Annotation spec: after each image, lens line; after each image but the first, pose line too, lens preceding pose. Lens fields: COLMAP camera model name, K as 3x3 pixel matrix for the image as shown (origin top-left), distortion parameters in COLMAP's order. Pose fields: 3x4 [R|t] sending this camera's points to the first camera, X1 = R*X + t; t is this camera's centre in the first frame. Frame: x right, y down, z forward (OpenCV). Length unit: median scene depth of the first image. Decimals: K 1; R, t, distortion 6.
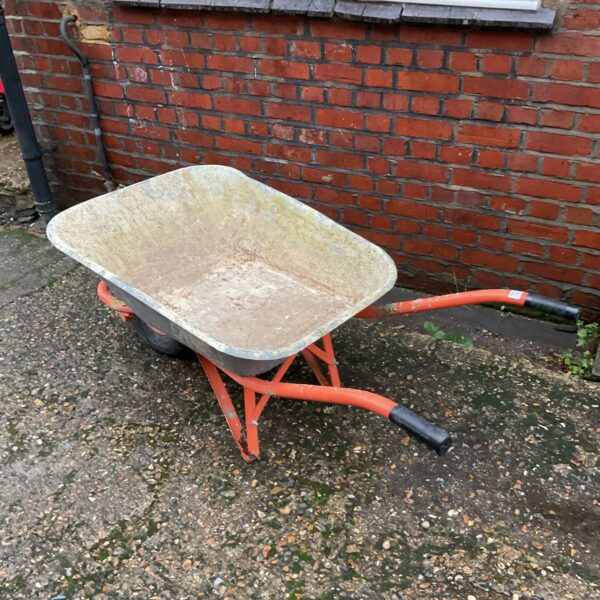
lens RADIAL K [[723.7, 0, 303.3], [0, 723.7, 300.6], [0, 0, 1]] dist [0.120551, -0.276614]
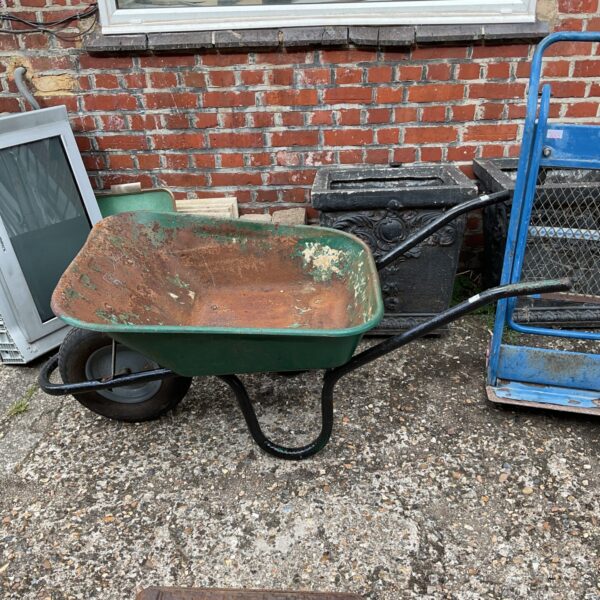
lens RADIAL K [[723.7, 0, 303.3], [0, 723.7, 300.6], [0, 0, 1]] dist [0.120551, -0.276614]
pose [[0.888602, -0.231278, 0.396101, -0.523810], [0.233664, 0.971367, 0.042971, -0.087966], [-0.394698, 0.054370, 0.917201, 0.077857]]
